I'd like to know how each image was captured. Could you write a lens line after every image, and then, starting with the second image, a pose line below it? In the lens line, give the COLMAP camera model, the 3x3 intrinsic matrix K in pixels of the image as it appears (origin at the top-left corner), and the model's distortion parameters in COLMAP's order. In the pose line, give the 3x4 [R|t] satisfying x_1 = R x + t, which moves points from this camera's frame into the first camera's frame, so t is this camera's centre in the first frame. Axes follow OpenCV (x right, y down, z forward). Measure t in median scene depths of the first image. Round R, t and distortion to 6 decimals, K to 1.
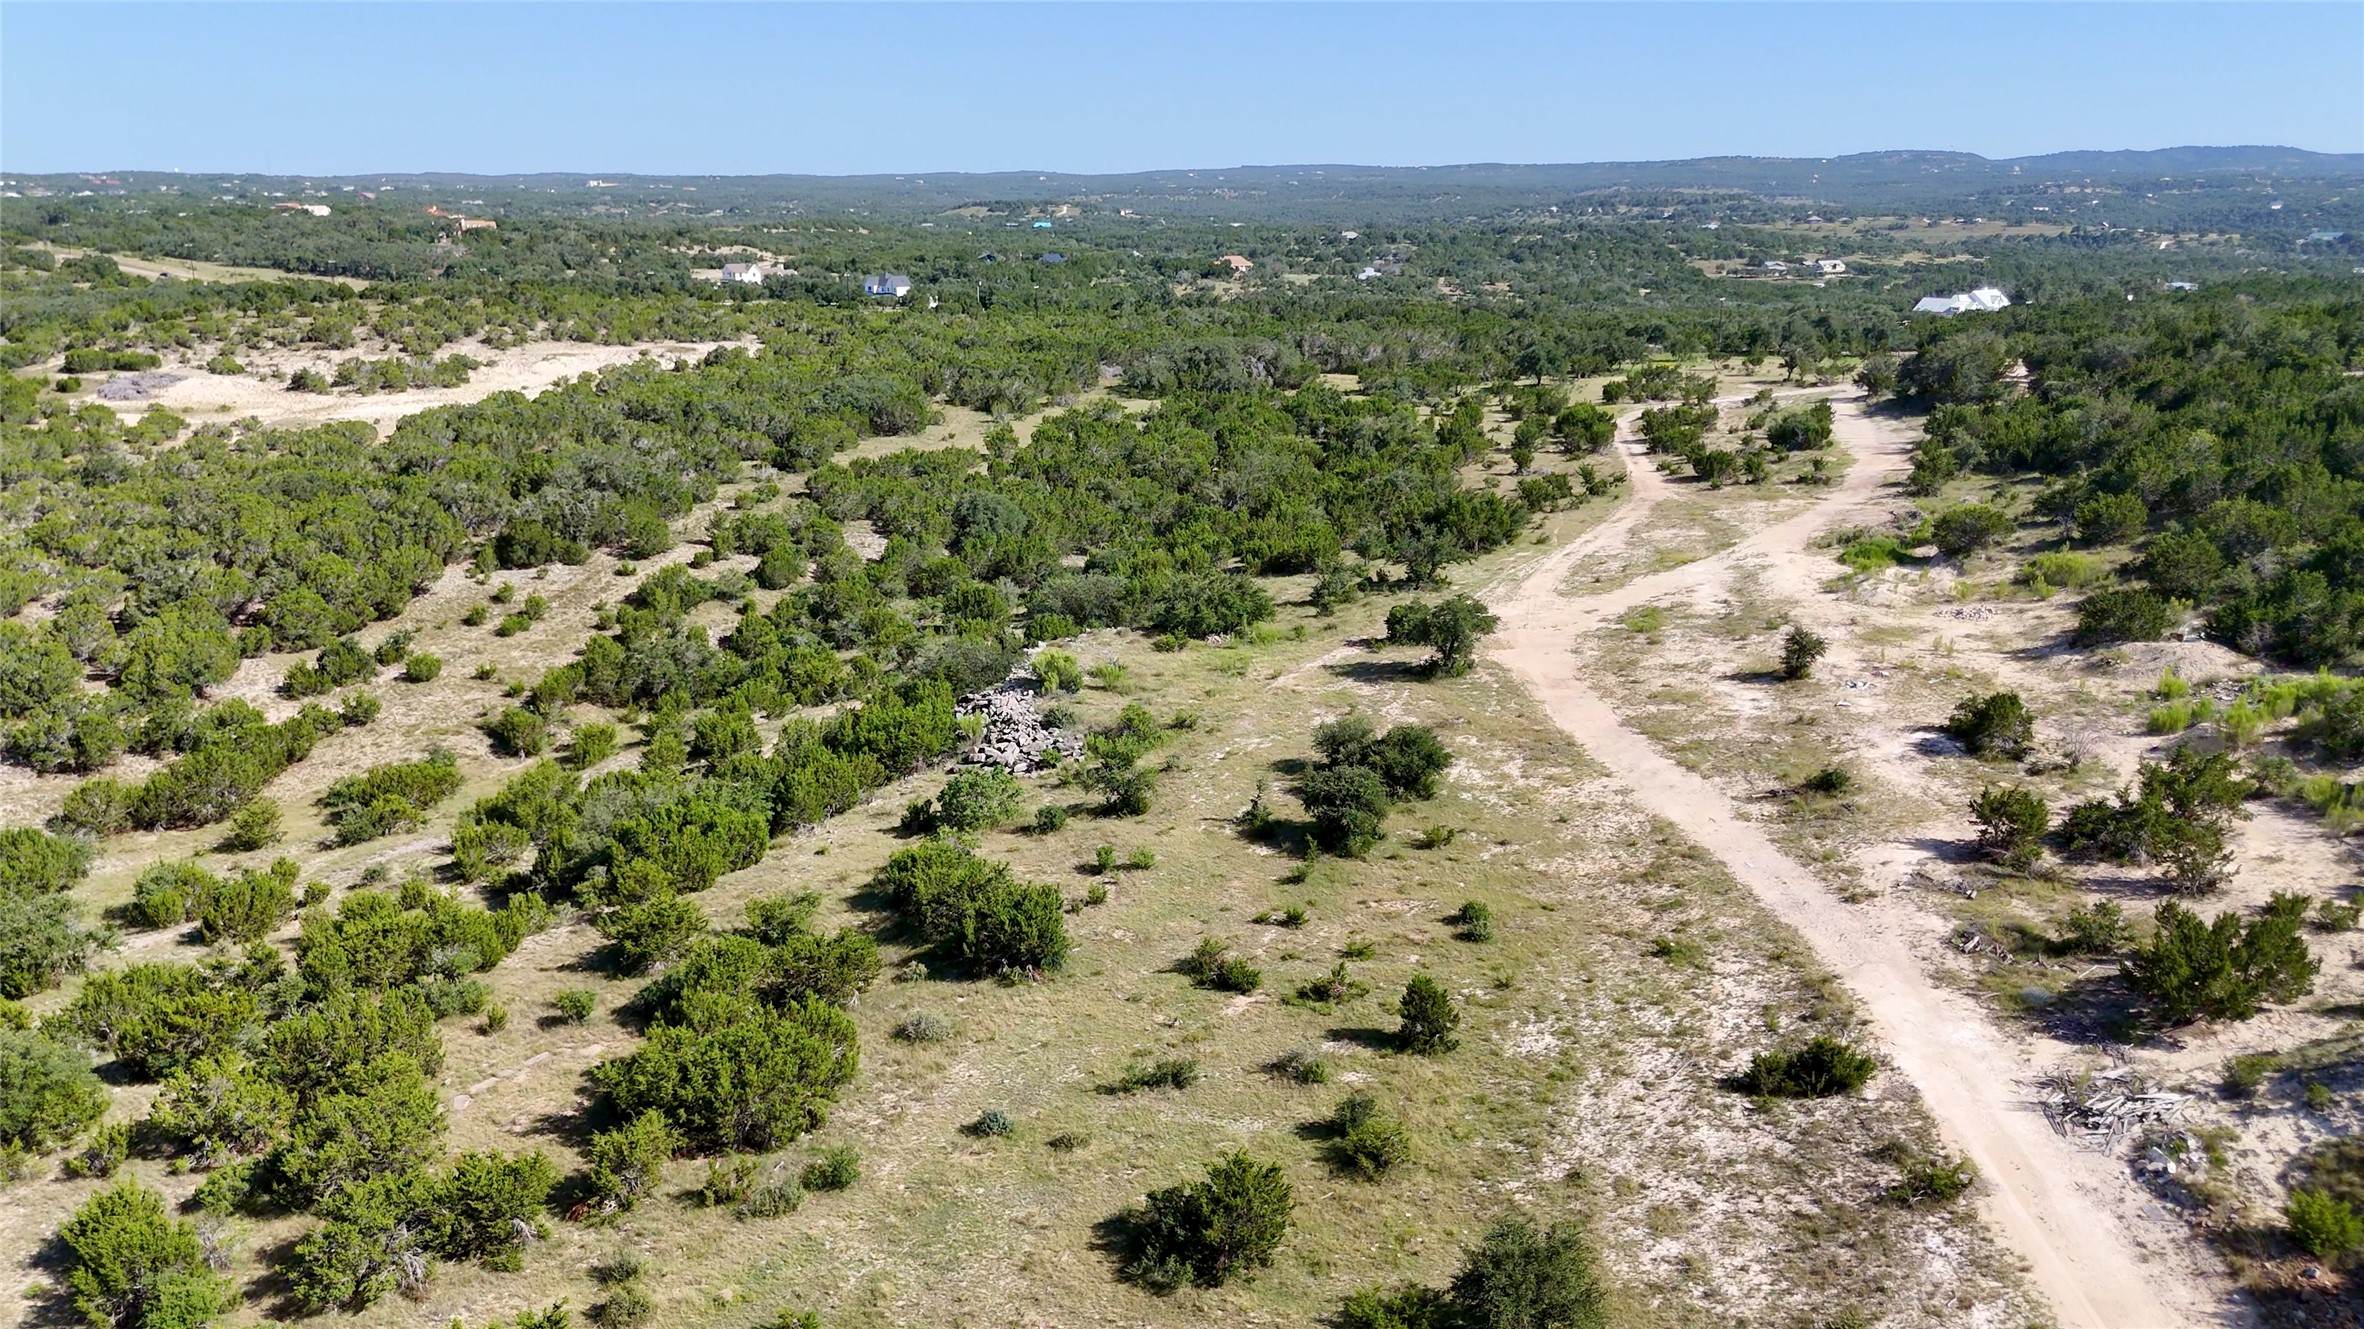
lens RADIAL K [[1749.0, 0, 1186.0], [0, 1749.0, 665.2], [0, 0, 1]] dist [0.058018, -0.056685]
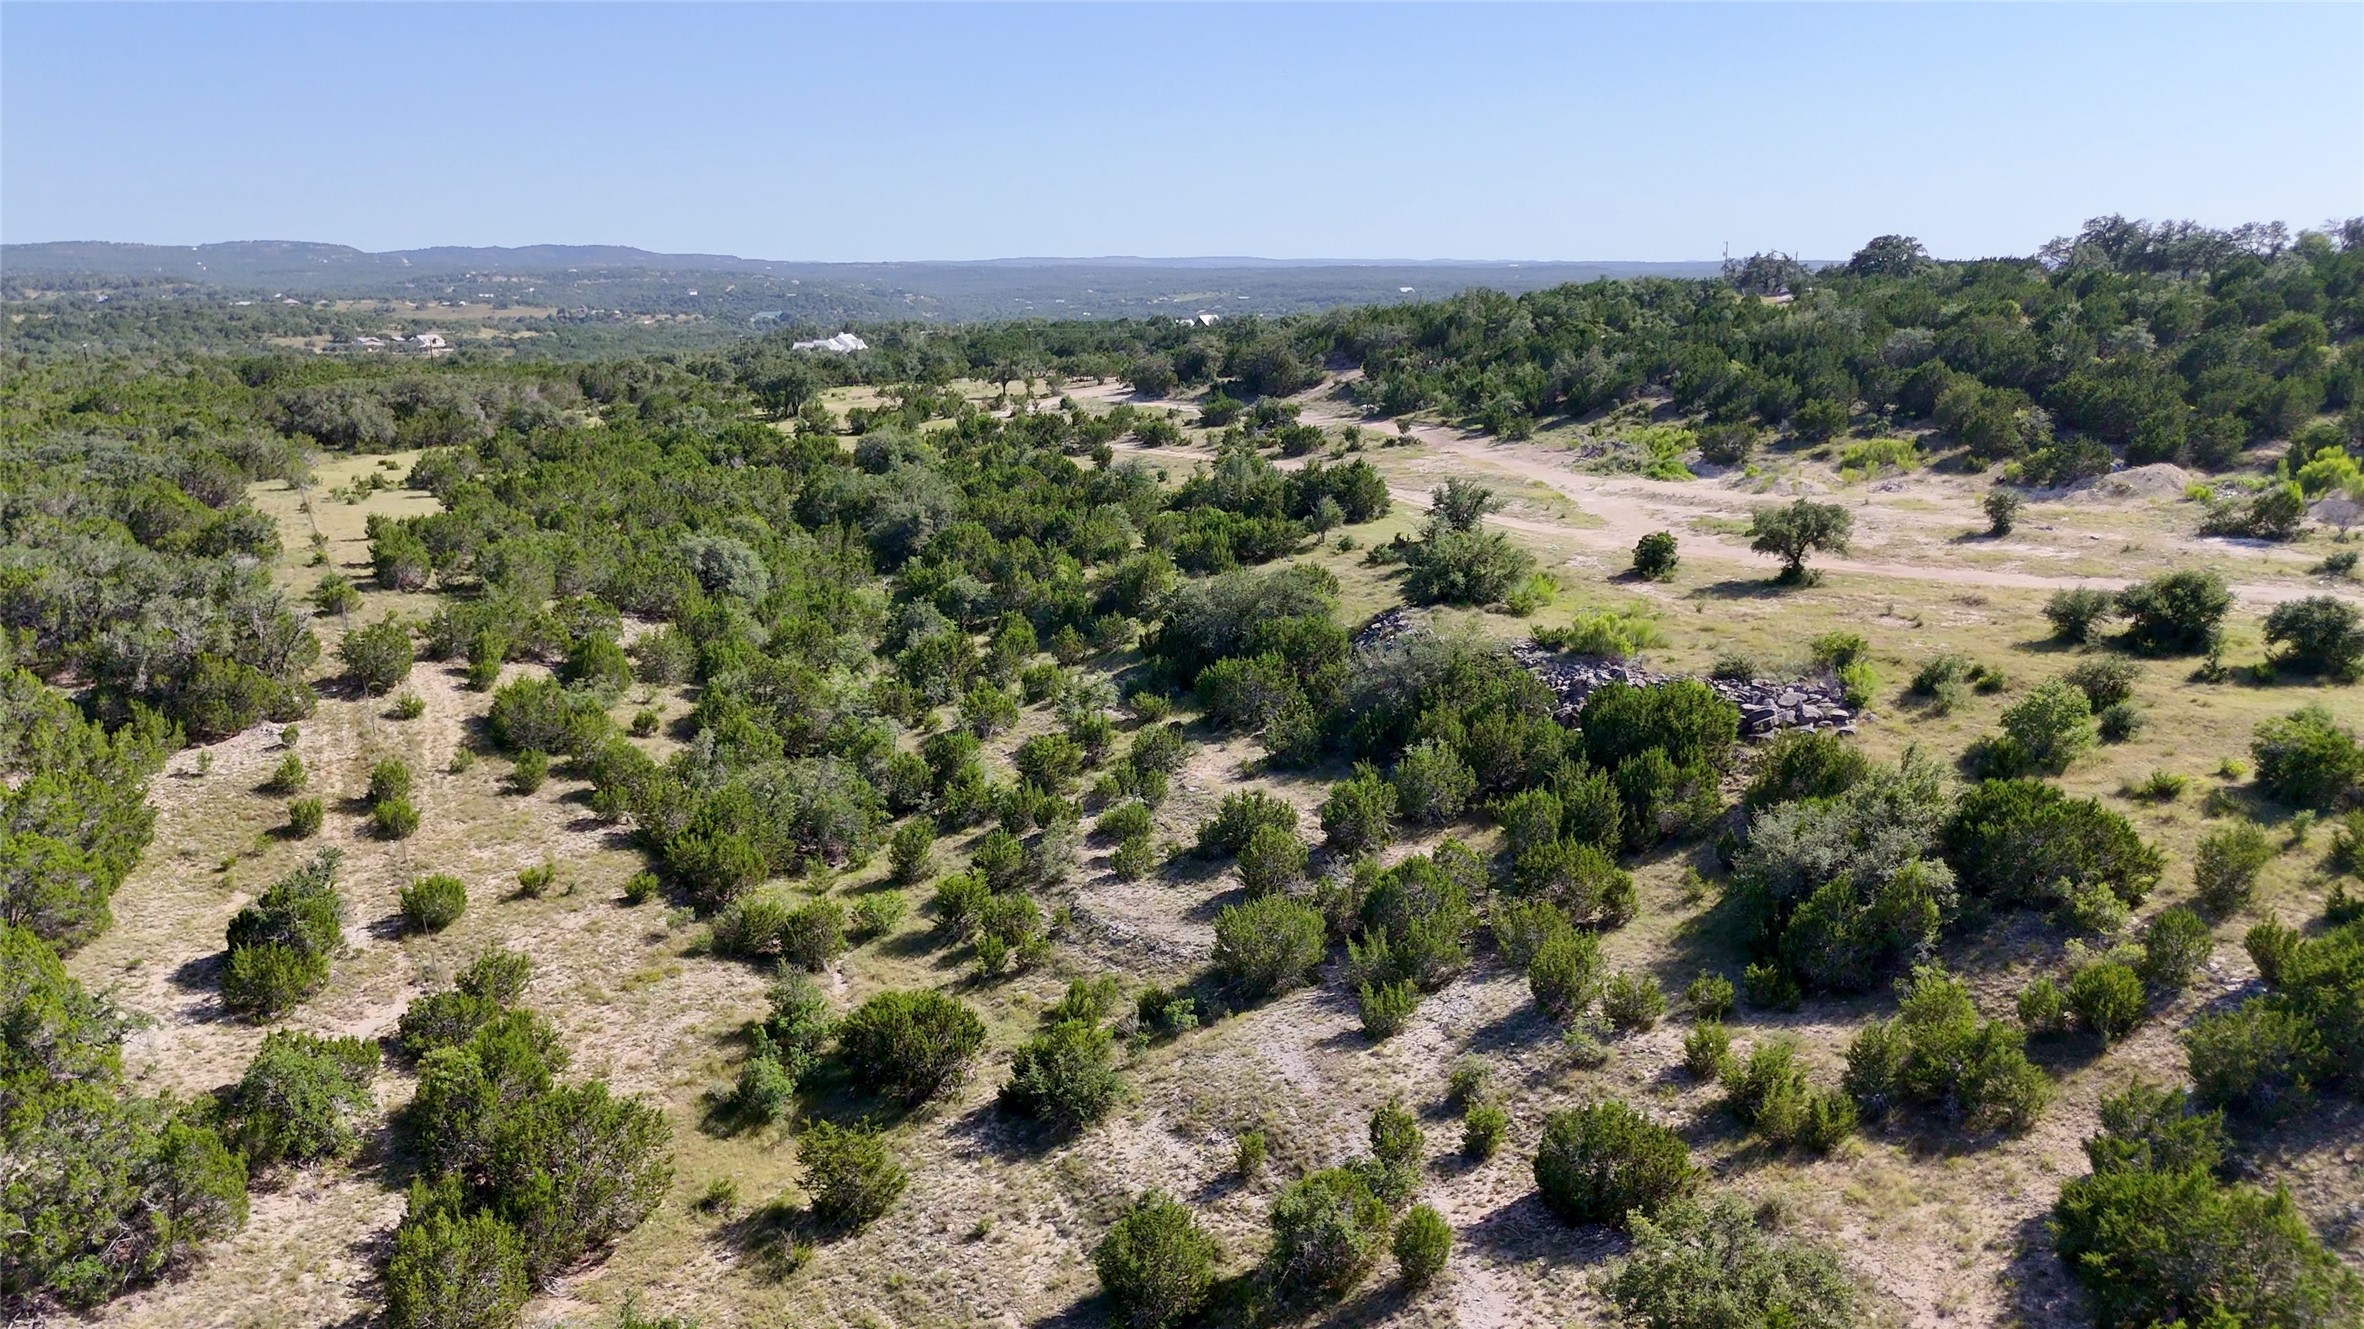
lens RADIAL K [[1749.0, 0, 1189.6], [0, 1749.0, 667.1], [0, 0, 1]] dist [0.058018, -0.056685]
pose [[0.654176, -0.160979, 0.739013, -0.328274], [0.197978, 0.979465, 0.038105, -0.021315], [-0.729972, 0.121381, 0.672613, 0.227600]]
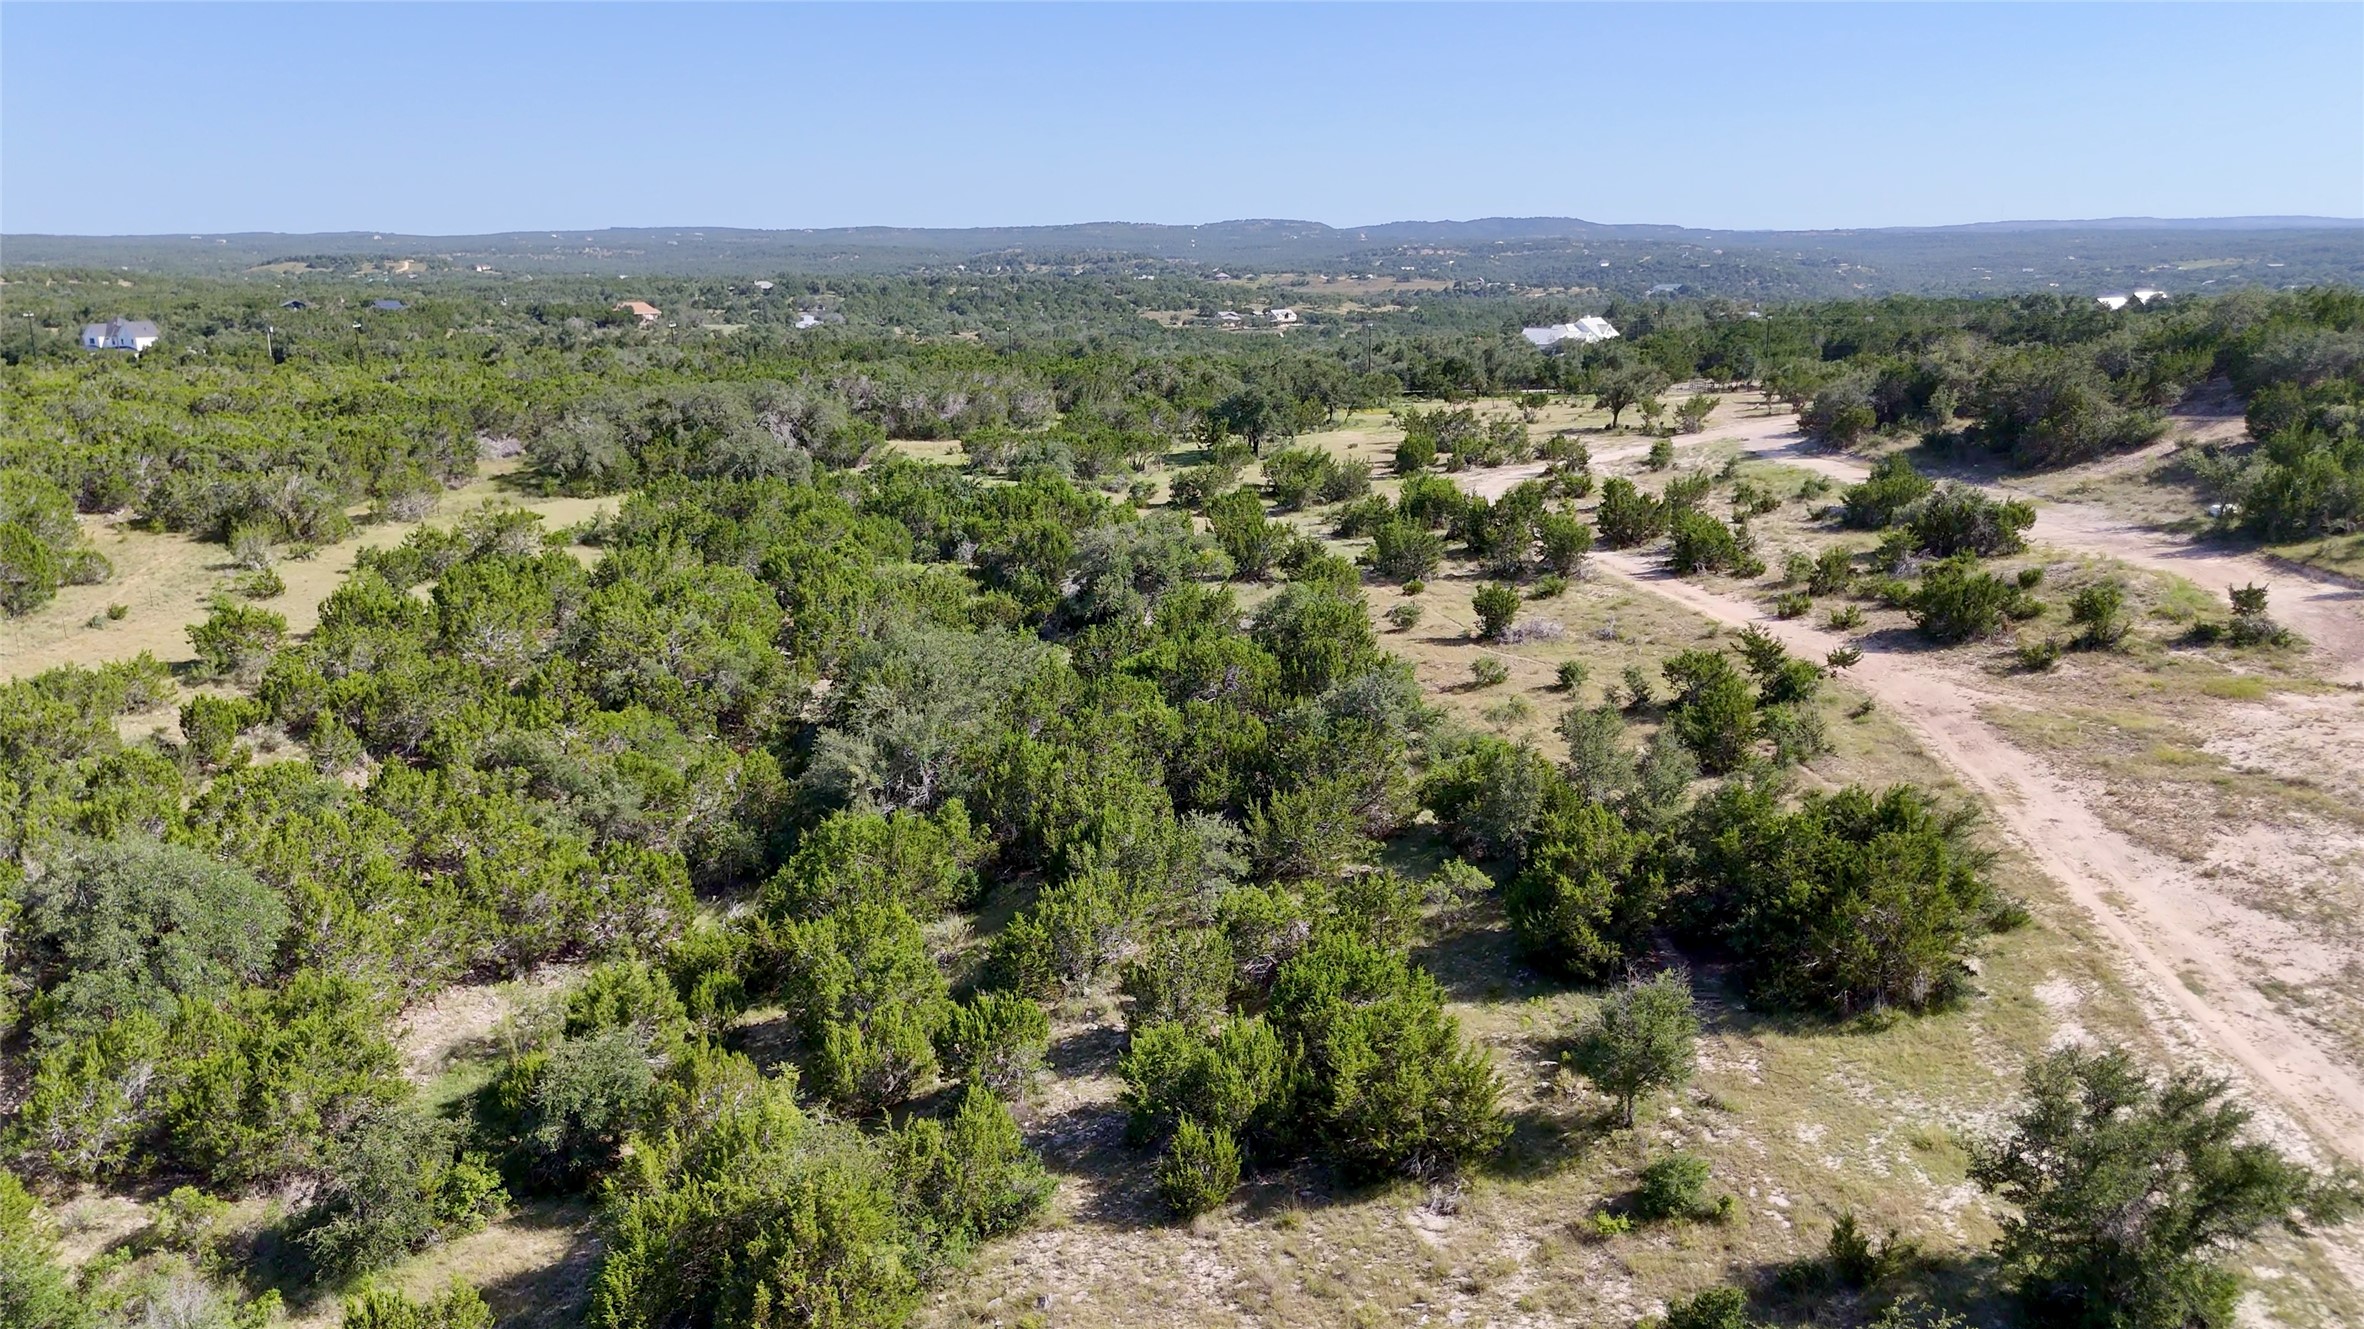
lens RADIAL K [[1749.0, 0, 1186.9], [0, 1749.0, 665.2], [0, 0, 1]] dist [0.058018, -0.056685]
pose [[0.942921, -0.077438, 0.323888, -0.022841], [0.089173, 0.995783, -0.021527, -0.065946], [-0.320855, 0.049181, 0.945851, 0.393816]]
